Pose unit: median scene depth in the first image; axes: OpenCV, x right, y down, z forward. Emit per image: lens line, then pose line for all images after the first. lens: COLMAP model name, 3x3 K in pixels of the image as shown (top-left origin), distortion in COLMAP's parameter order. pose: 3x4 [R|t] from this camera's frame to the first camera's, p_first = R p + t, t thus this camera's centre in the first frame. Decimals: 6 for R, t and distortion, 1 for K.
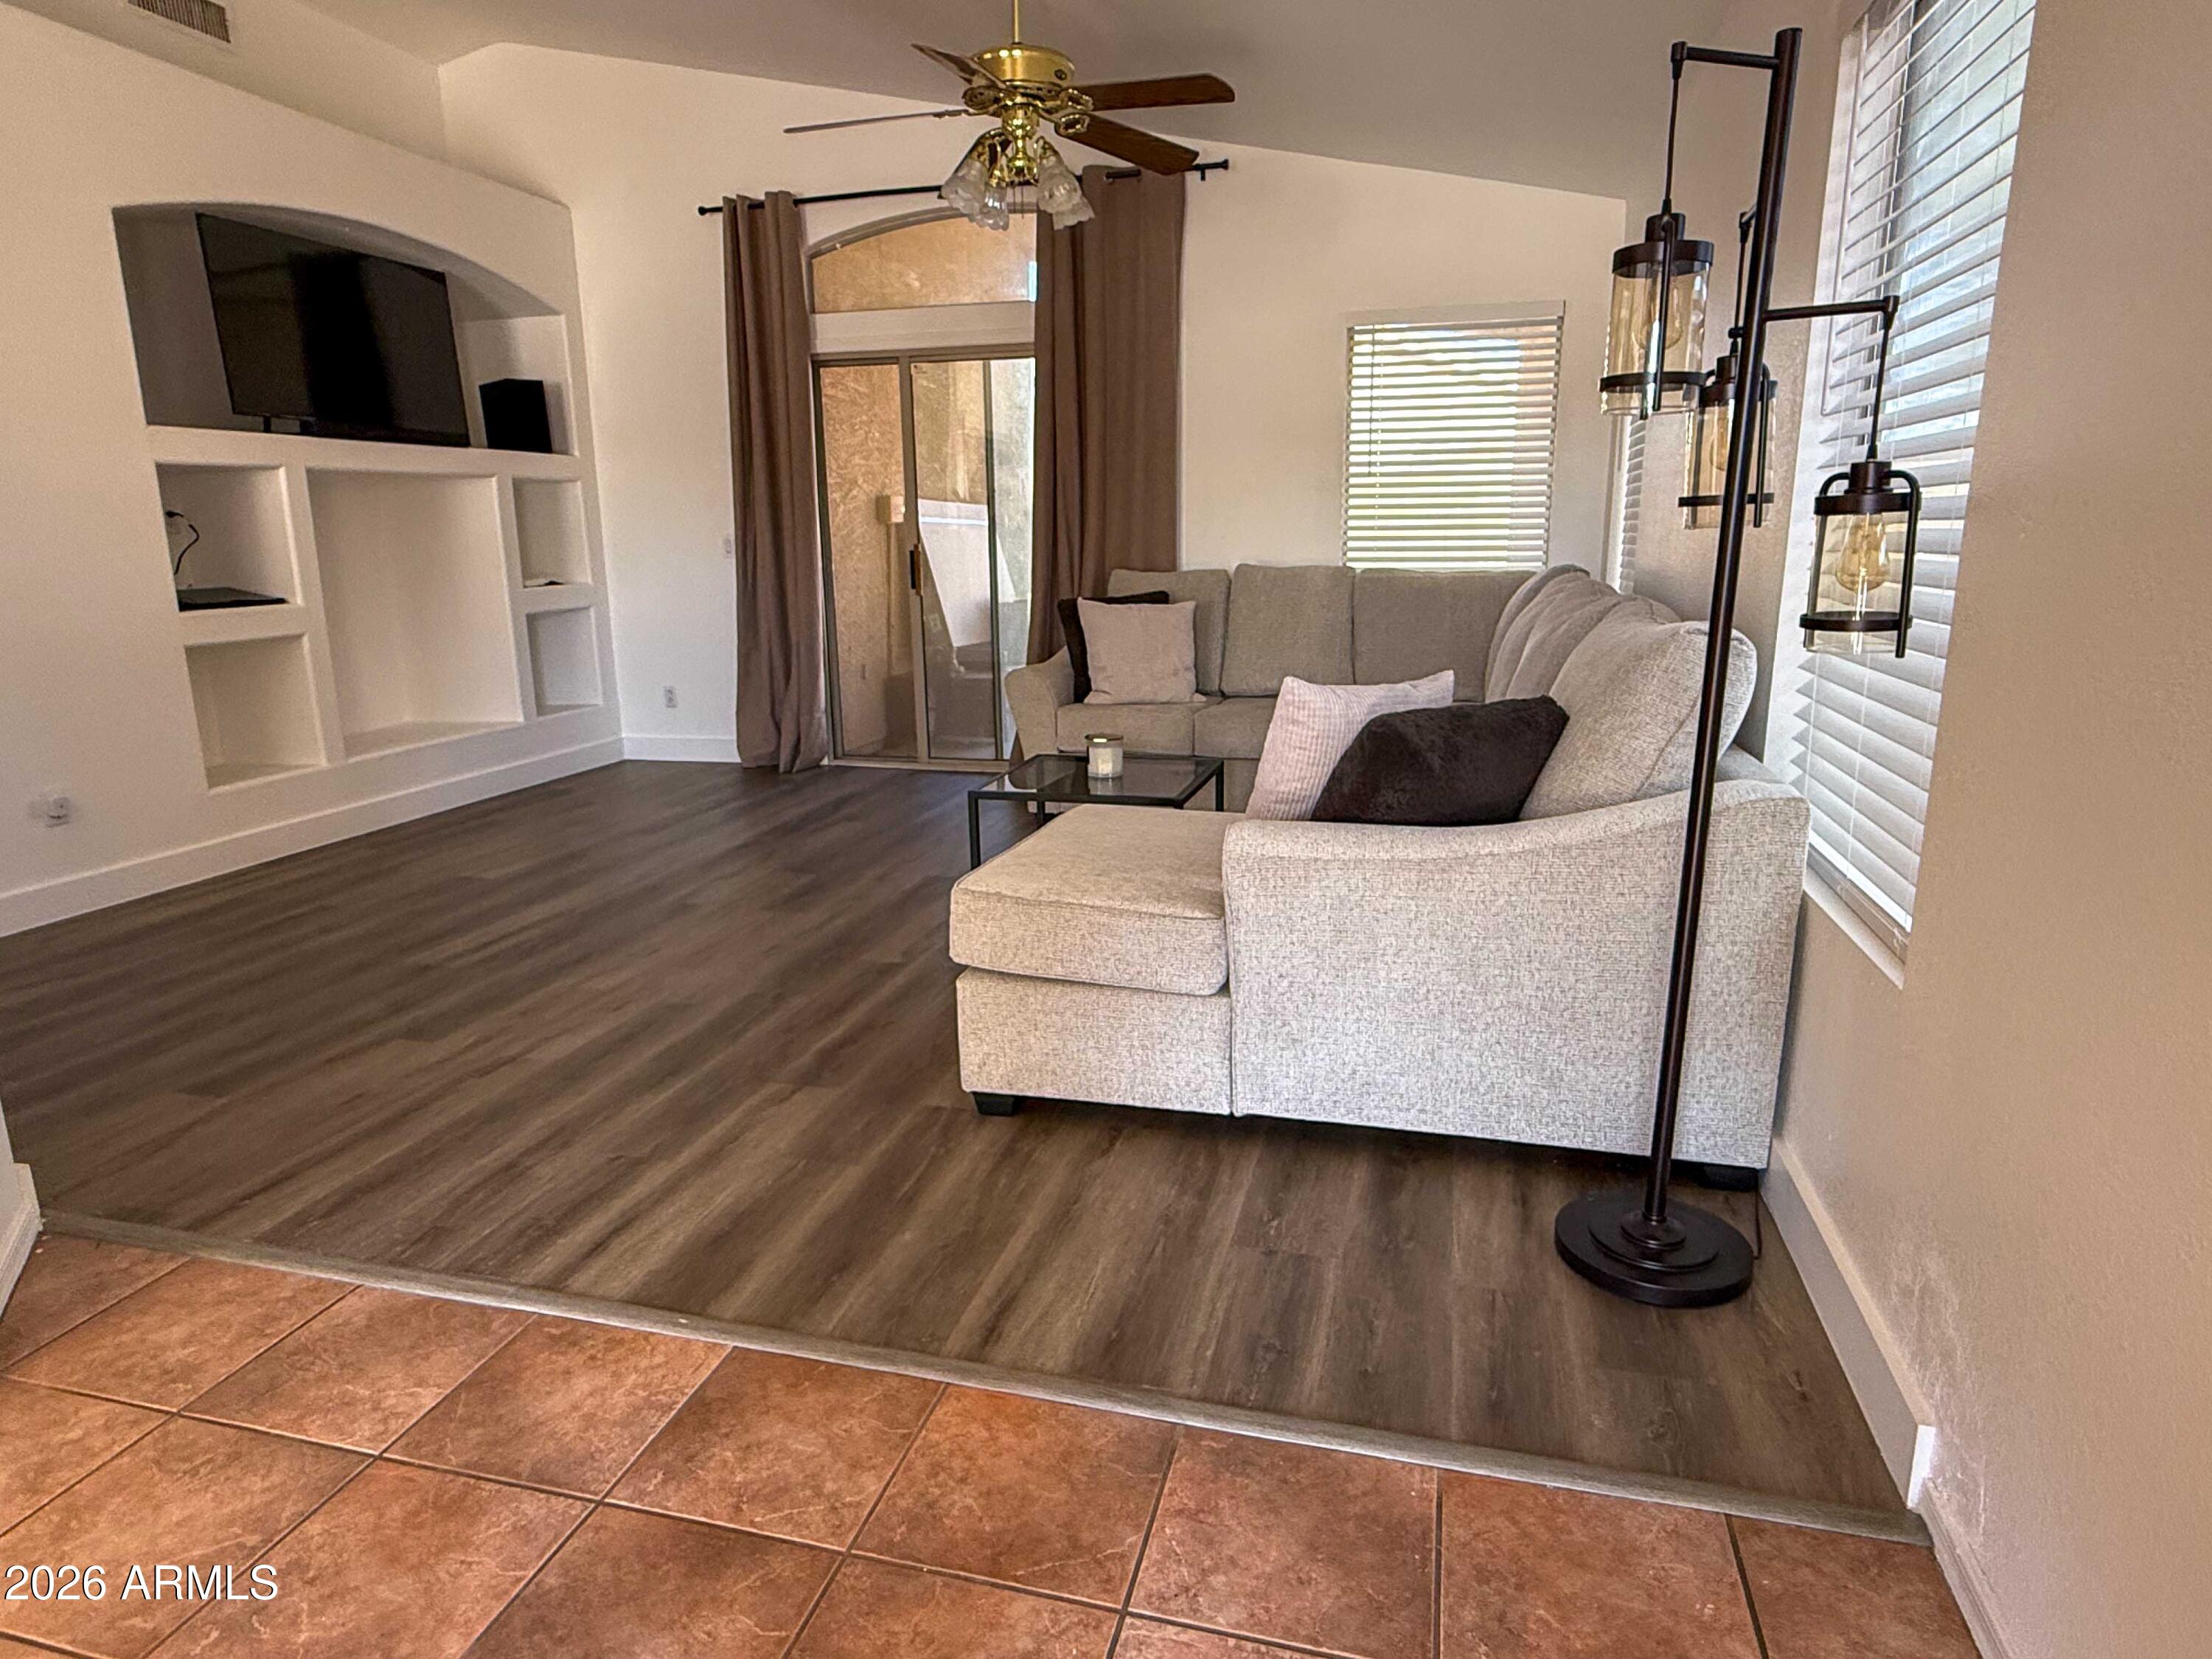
lens RADIAL K [[1295.9, 0, 1114.3], [0, 1295.9, 837.5], [0, 0, 1]] dist [-0.000831, -0.000507]
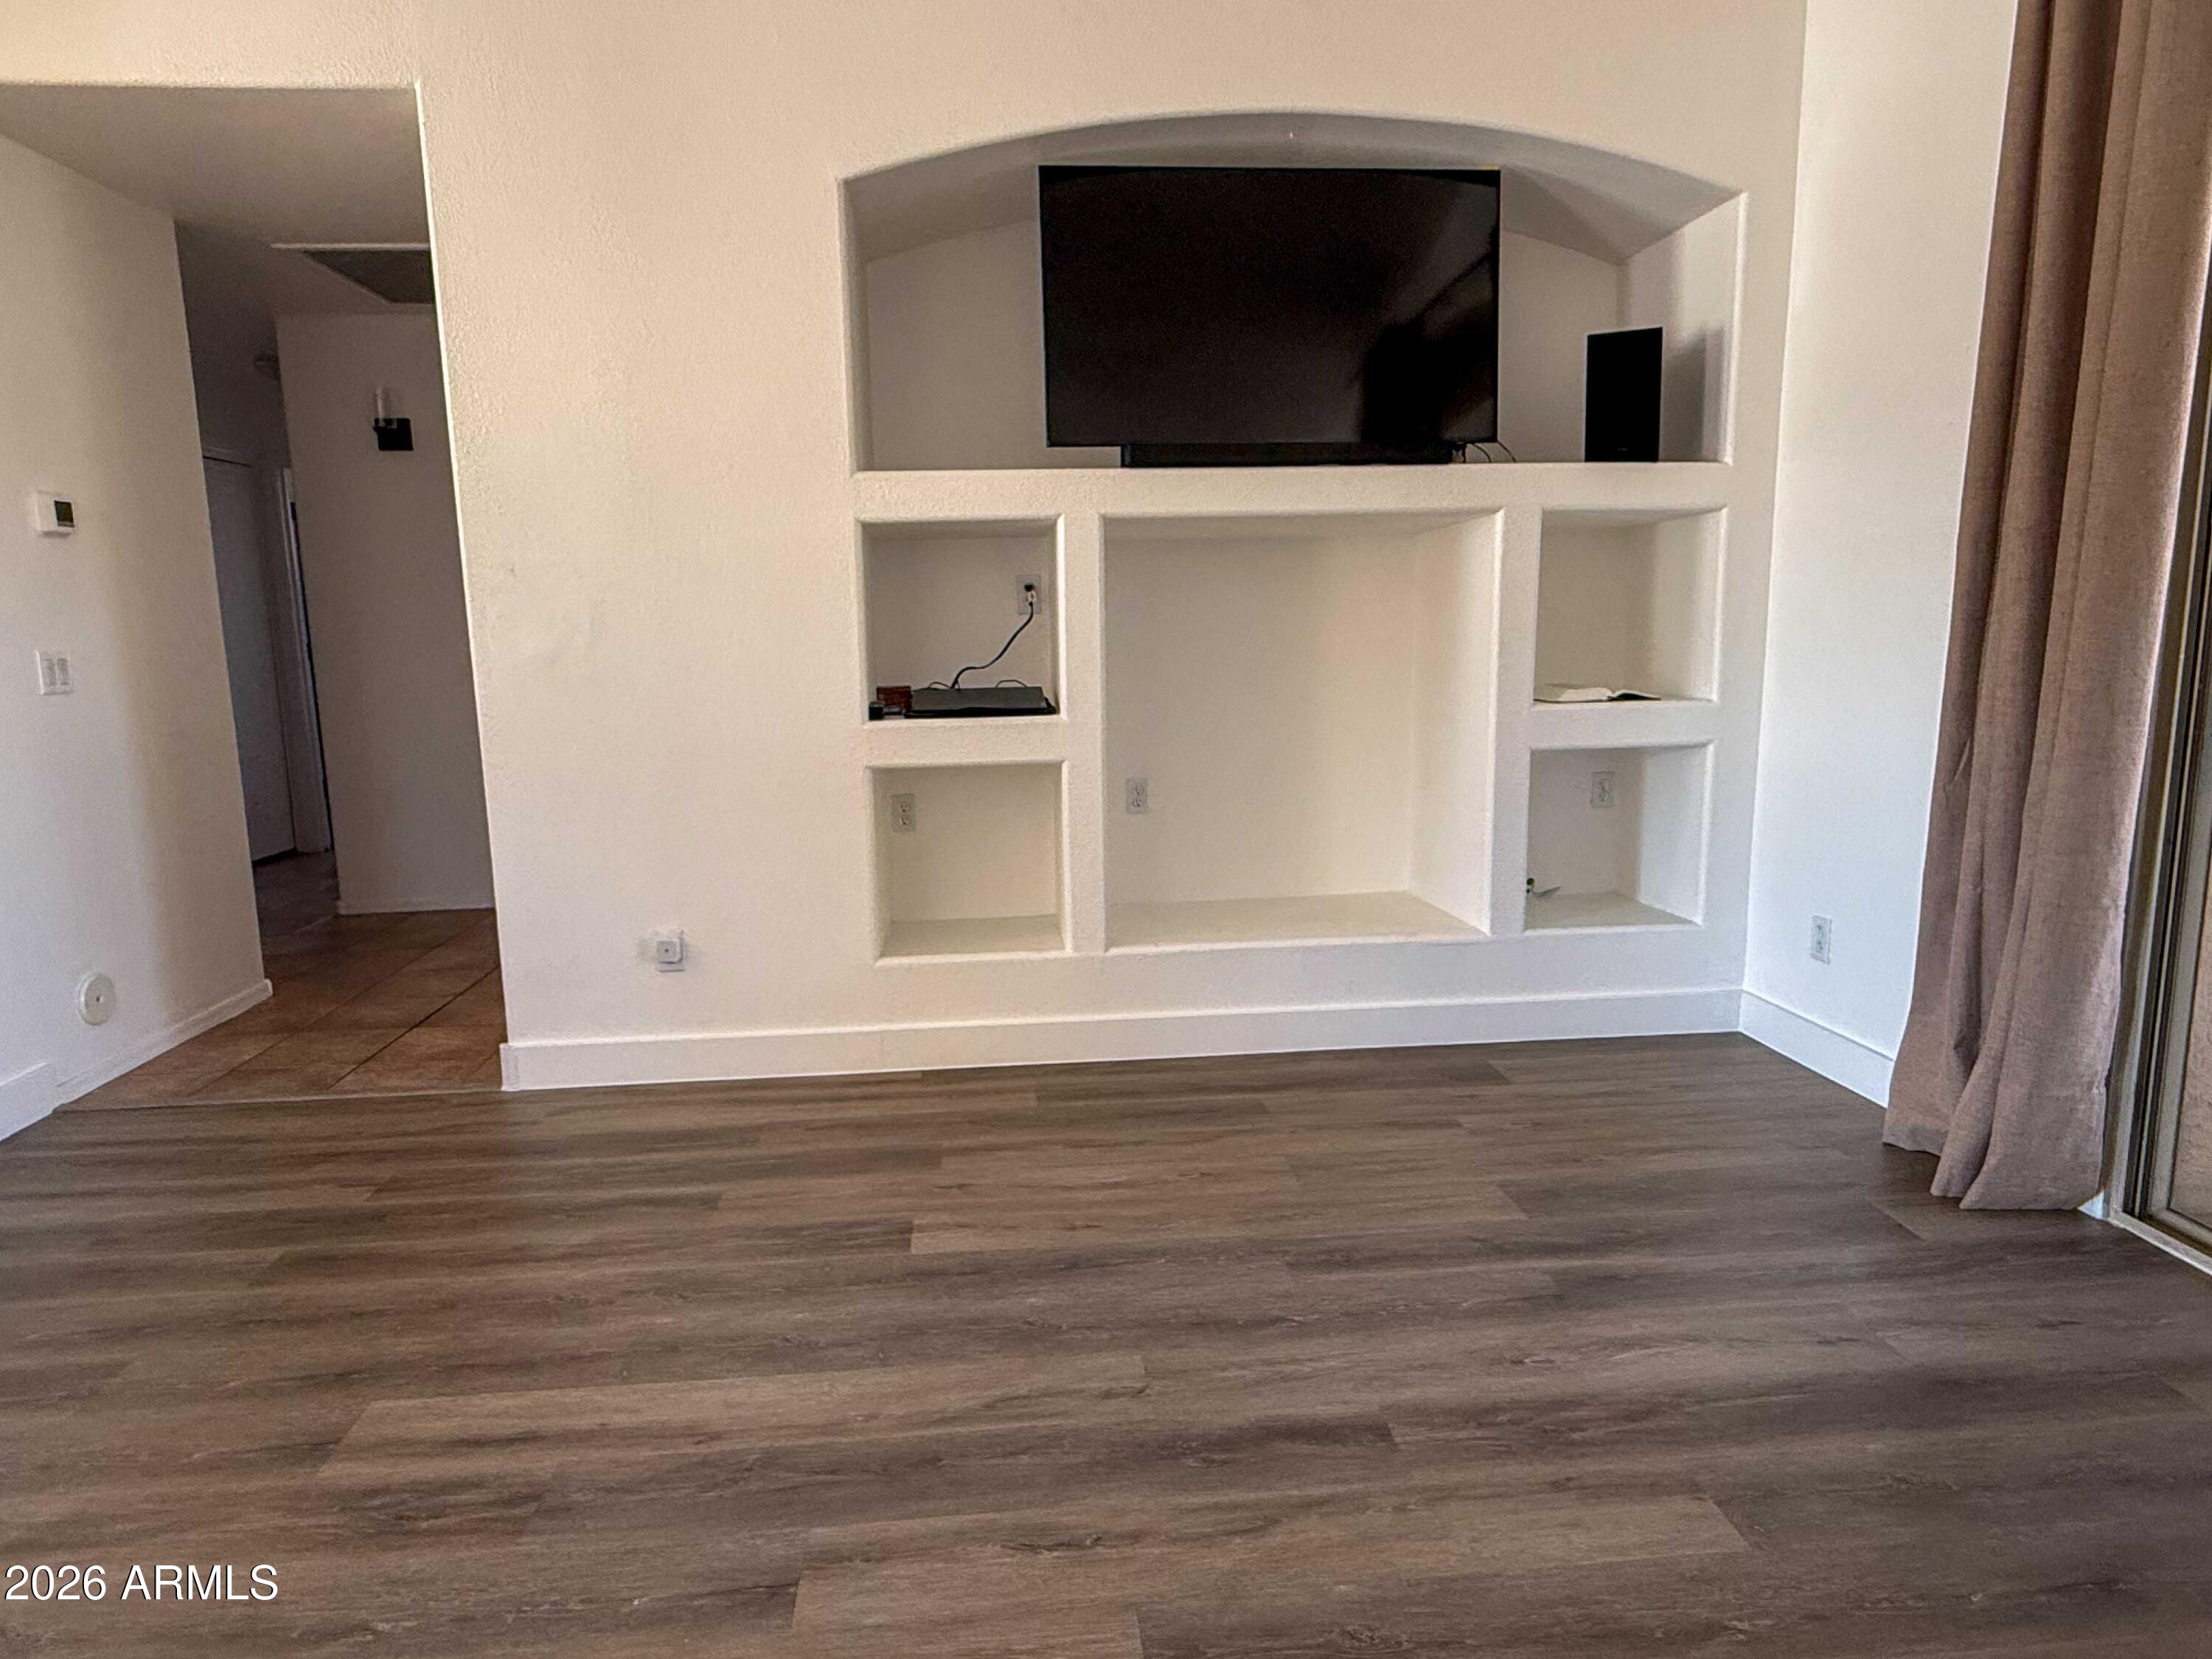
lens RADIAL K [[1295.9, 0, 1097.8], [0, 1295.9, 829.2], [0, 0, 1]] dist [-0.000831, -0.000507]
pose [[0.334214, 0.158371, -0.929096, 0.020998], [-0.205706, 0.974273, 0.092075, -0.237412], [0.919775, 0.160348, 0.358194, 0.981004]]
